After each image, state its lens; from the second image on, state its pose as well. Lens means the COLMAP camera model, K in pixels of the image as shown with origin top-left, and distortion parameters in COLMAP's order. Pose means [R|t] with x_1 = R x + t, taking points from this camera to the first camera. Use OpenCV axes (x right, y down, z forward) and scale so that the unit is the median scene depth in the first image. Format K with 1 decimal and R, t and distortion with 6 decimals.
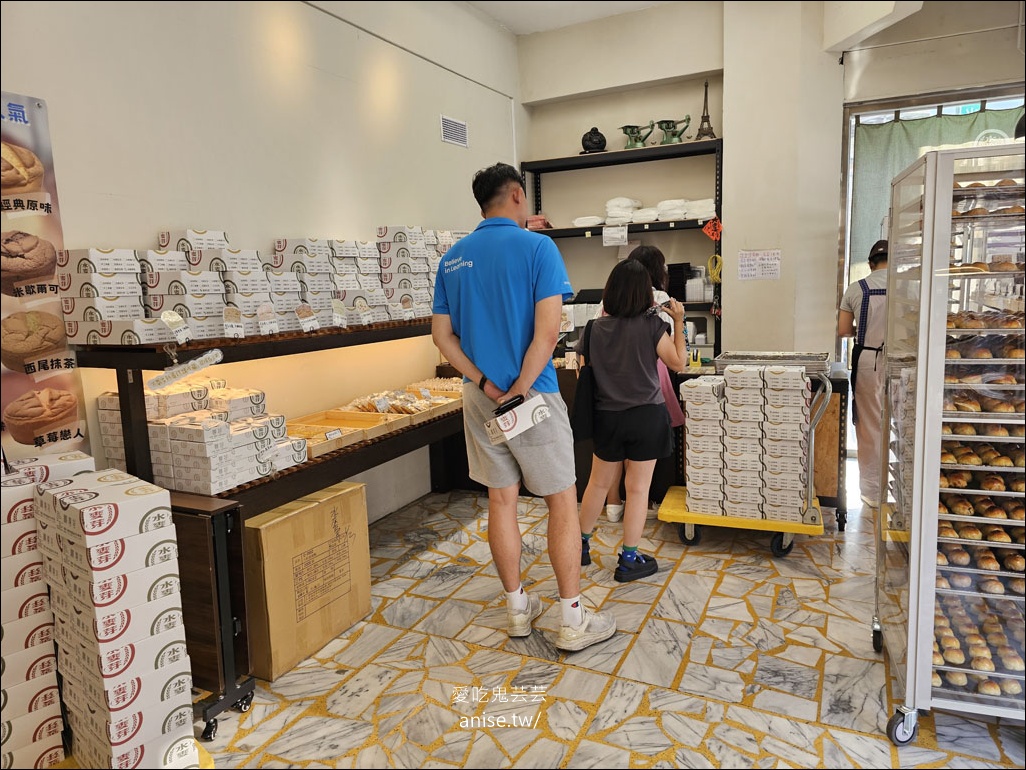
lens RADIAL K [[688.4, 0, 520.3], [0, 688.4, 382.5], [0, 0, 1]] dist [0.001739, -0.002287]
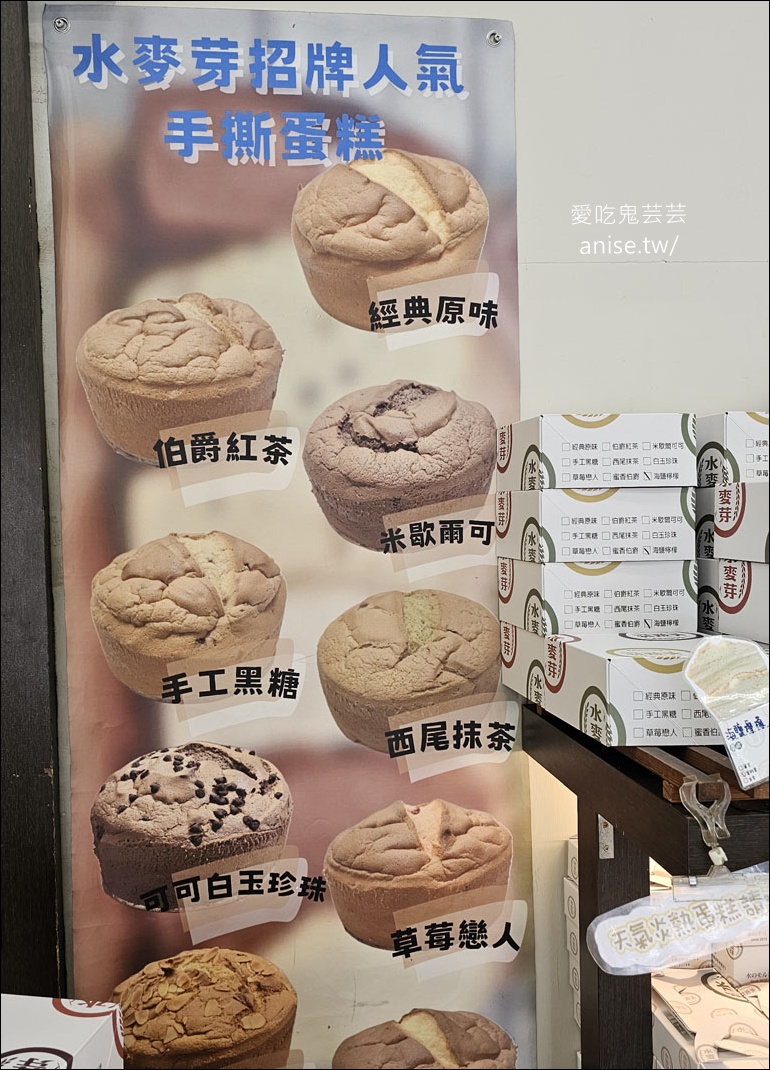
lens RADIAL K [[988.0, 0, 388.2], [0, 988.0, 535.8], [0, 0, 1]] dist [0.070275, 0.000000]
pose [[0.551855, 0.037902, -0.833078, -0.268605], [-0.118673, 0.992369, -0.033463, -0.111554], [0.825453, 0.117330, 0.552142, 0.675657]]
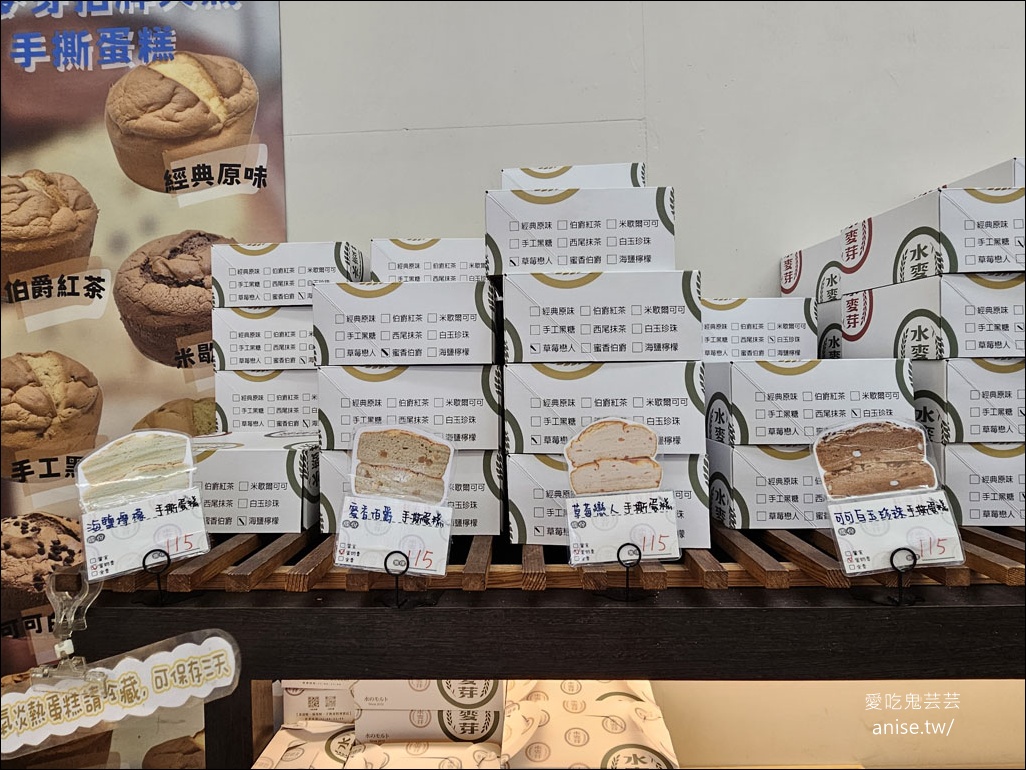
lens RADIAL K [[415.0, 0, 514.9], [0, 415.0, 391.4], [0, 0, 1]] dist [0.002240, 0.001198]
pose [[0.411021, 0.022011, -0.911360, -0.359788], [-0.125117, 0.991610, -0.032478, -0.123468], [0.902999, 0.127376, 0.410327, 1.057909]]
